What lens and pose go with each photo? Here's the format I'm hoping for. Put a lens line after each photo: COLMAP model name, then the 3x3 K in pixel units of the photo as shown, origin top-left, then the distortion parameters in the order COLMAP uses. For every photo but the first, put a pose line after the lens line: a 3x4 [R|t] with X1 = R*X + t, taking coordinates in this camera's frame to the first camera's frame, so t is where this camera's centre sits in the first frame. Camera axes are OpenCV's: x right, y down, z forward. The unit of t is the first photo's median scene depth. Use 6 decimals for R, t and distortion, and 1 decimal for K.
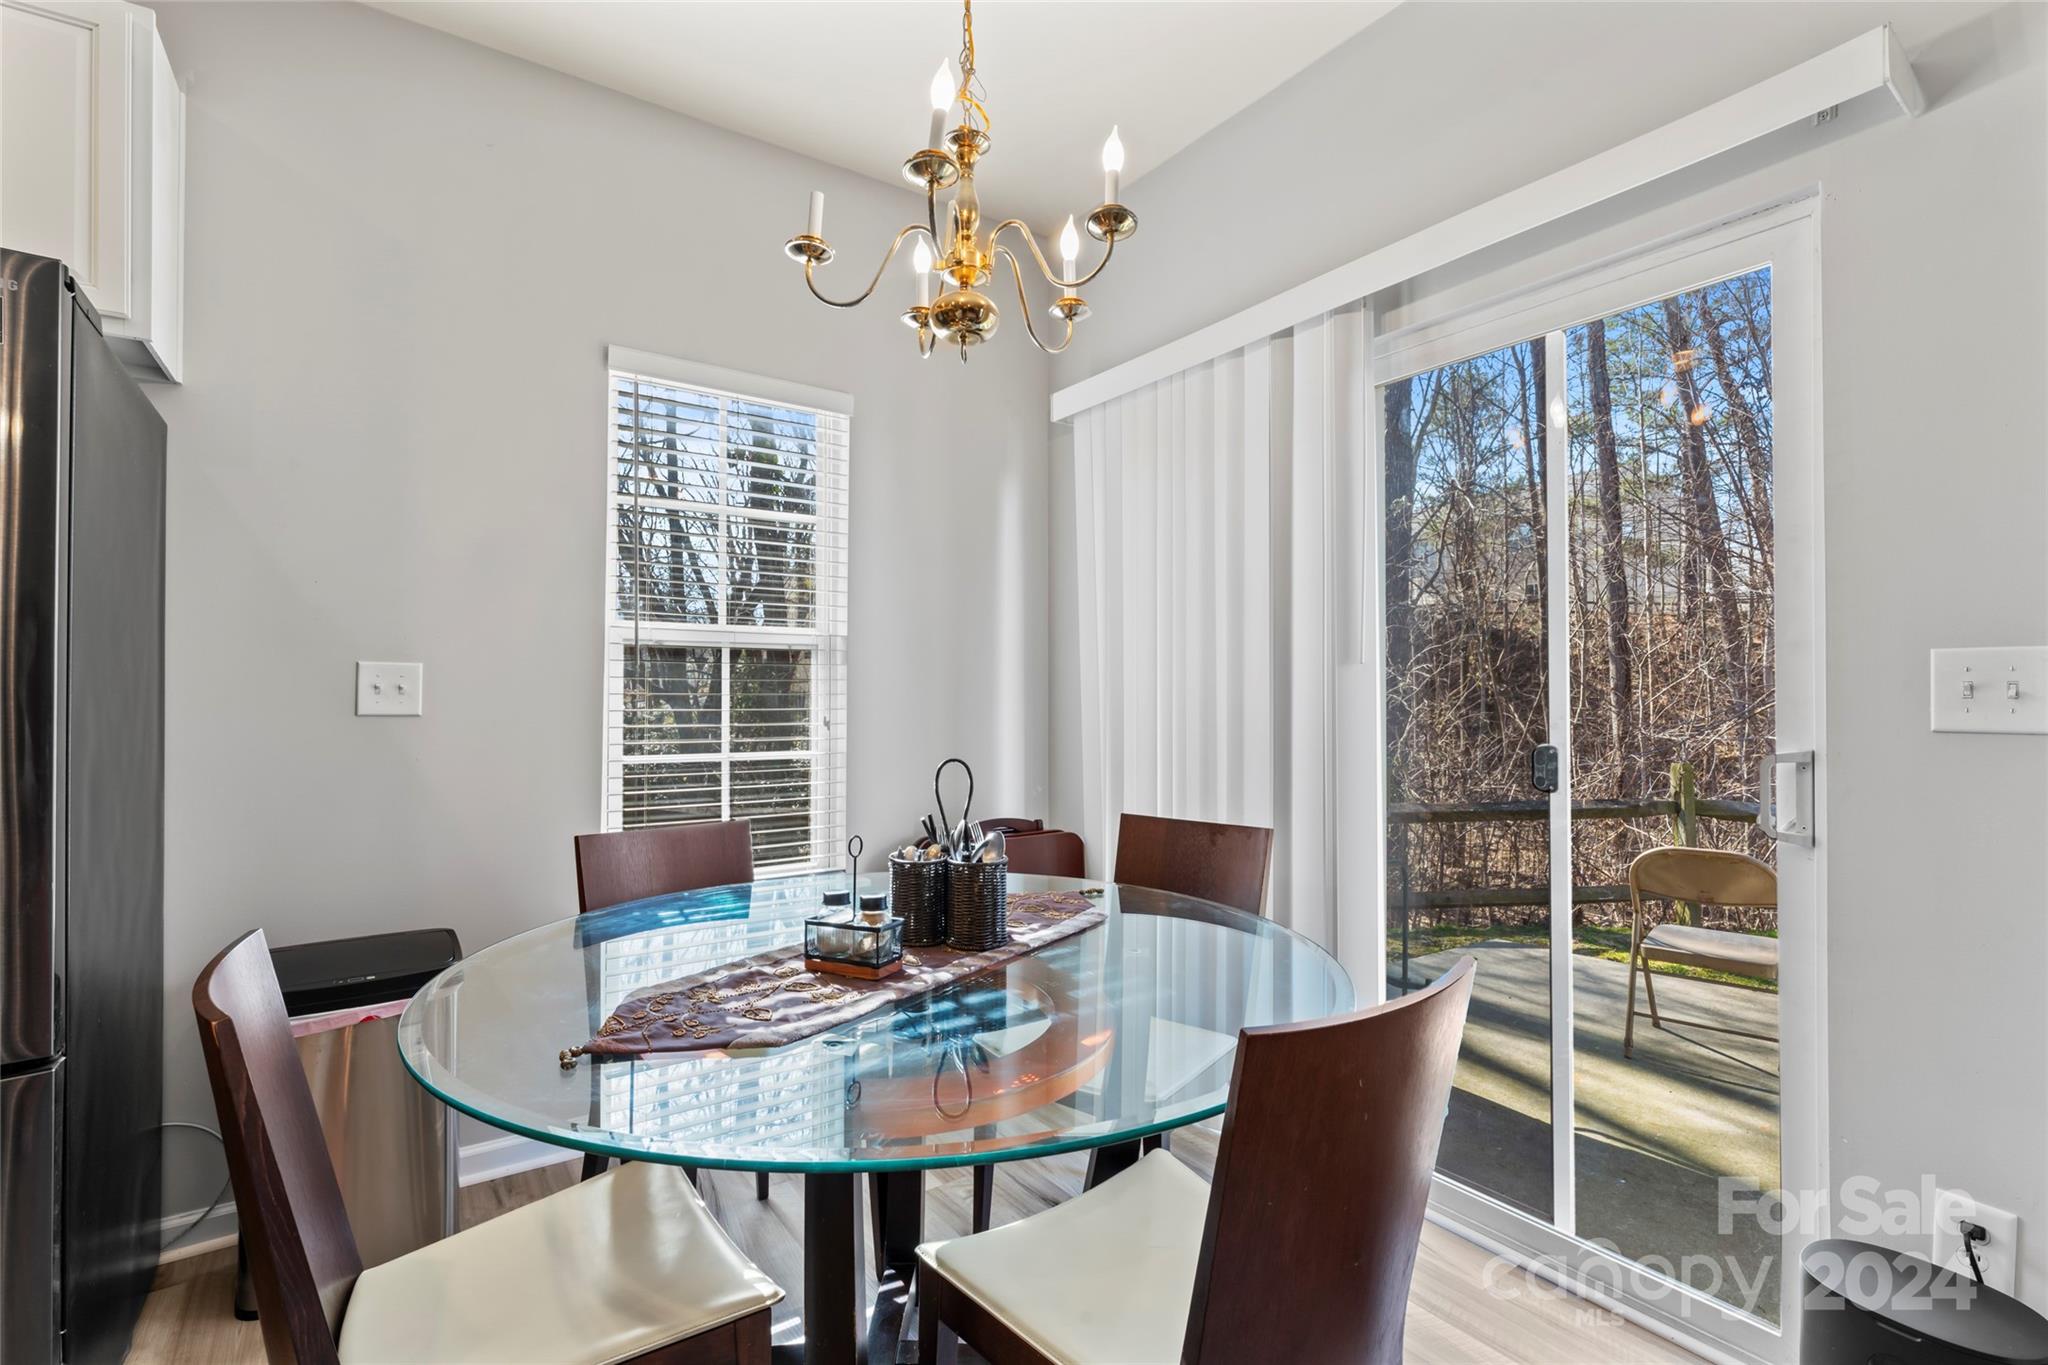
lens RADIAL K [[930.2, 0, 1028.3], [0, 930.2, 688.8], [0, 0, 1]] dist [-0.003049, -0.000832]
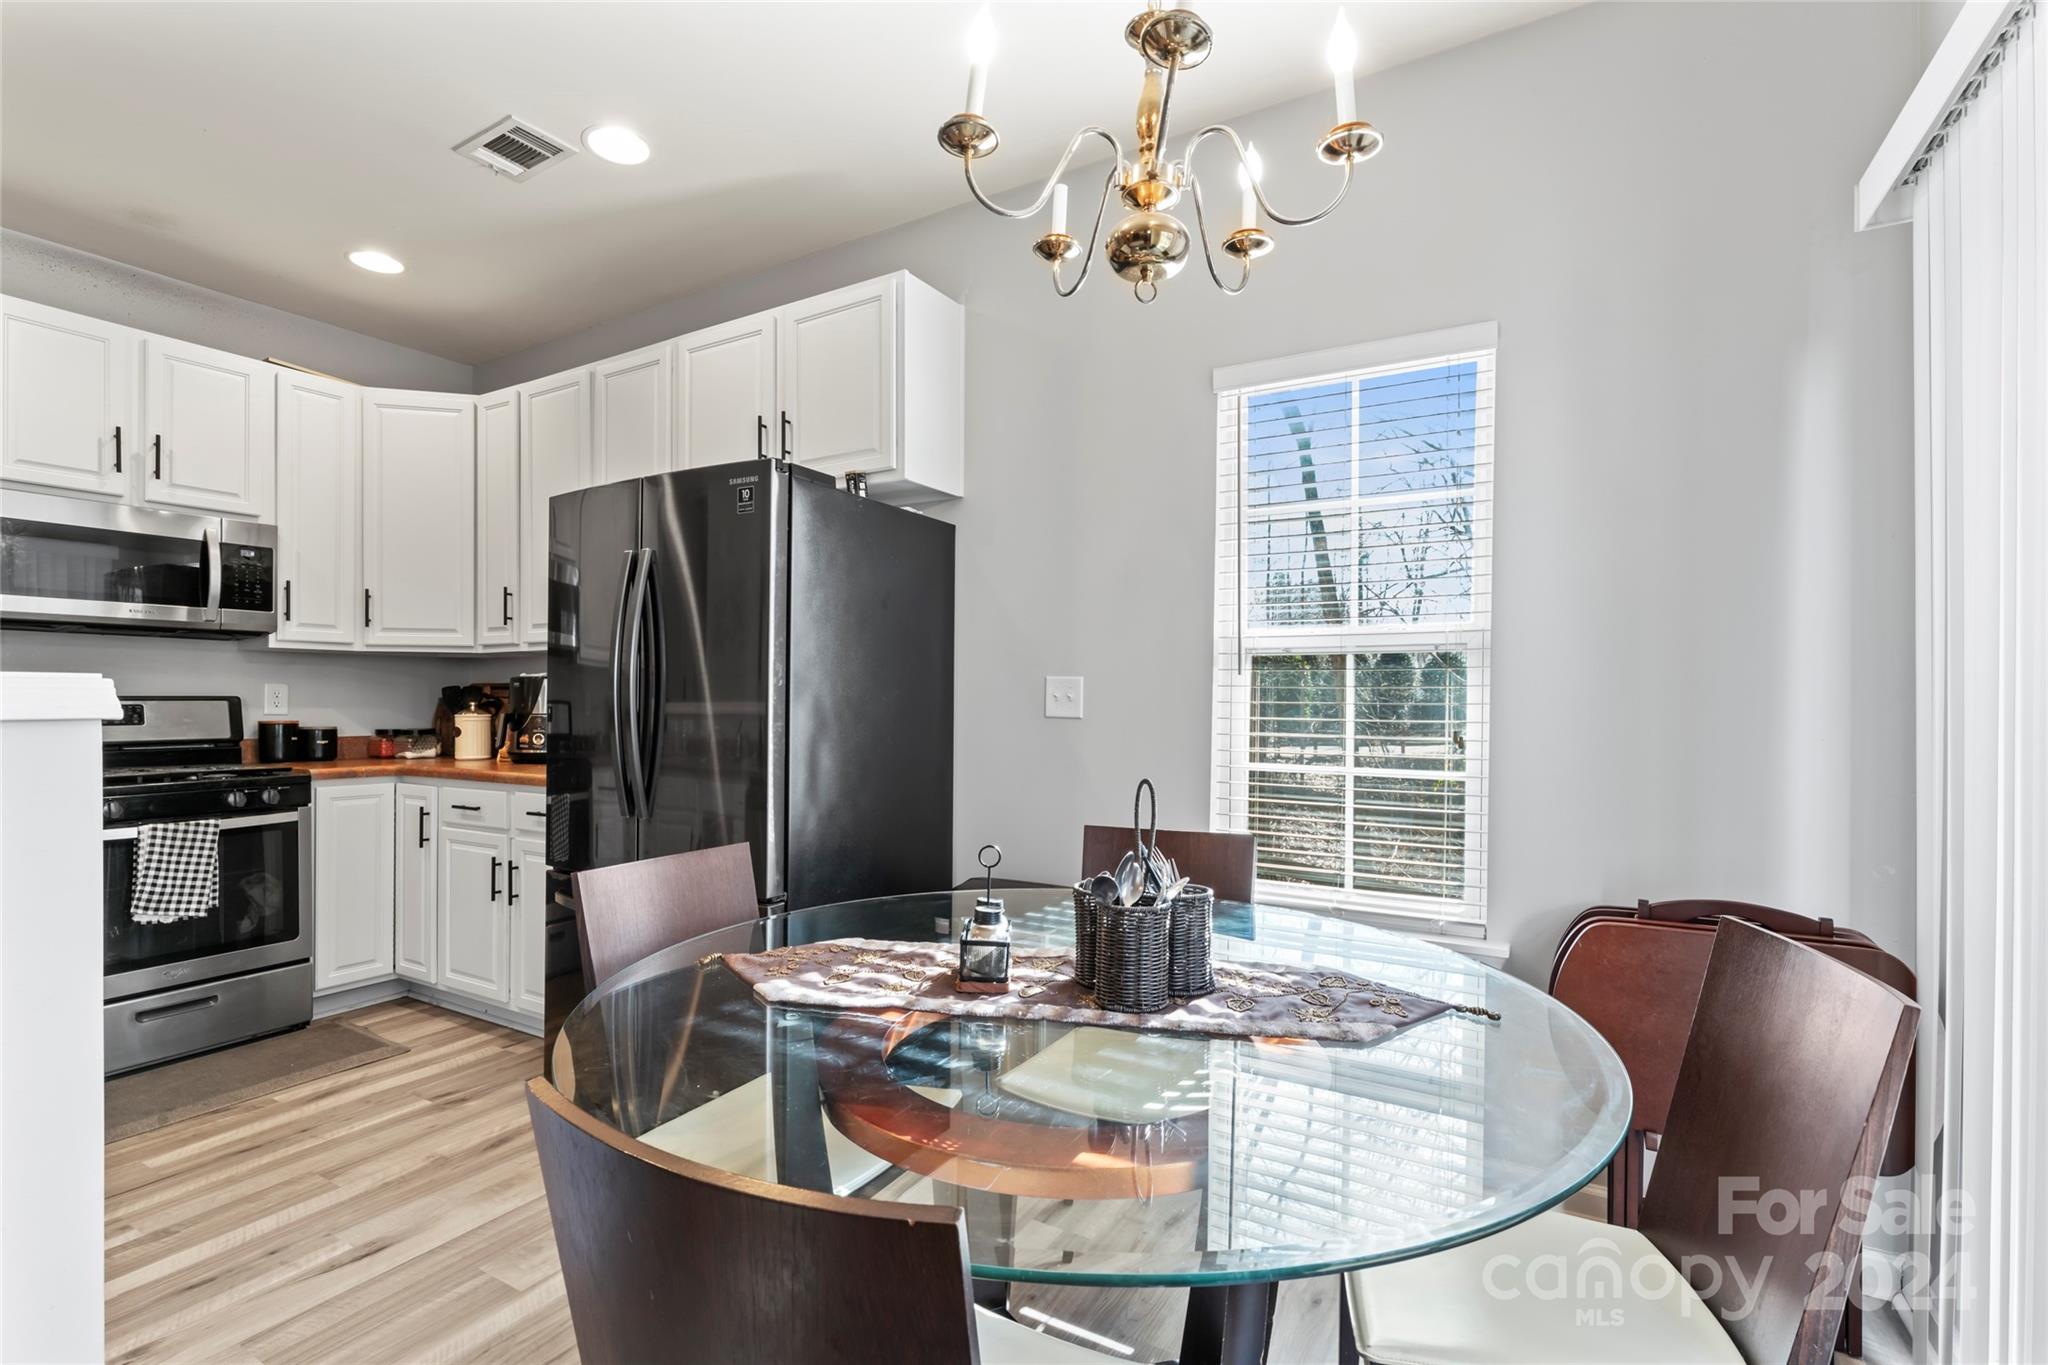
lens RADIAL K [[930.2, 0, 1020.5], [0, 930.2, 707.0], [0, 0, 1]] dist [-0.003049, -0.000832]
pose [[0.415054, 0.007097, -0.909769, 0.395941], [0.001084, 0.999965, 0.008295, 0.001953], [0.909796, -0.004429, 0.415031, 0.342367]]
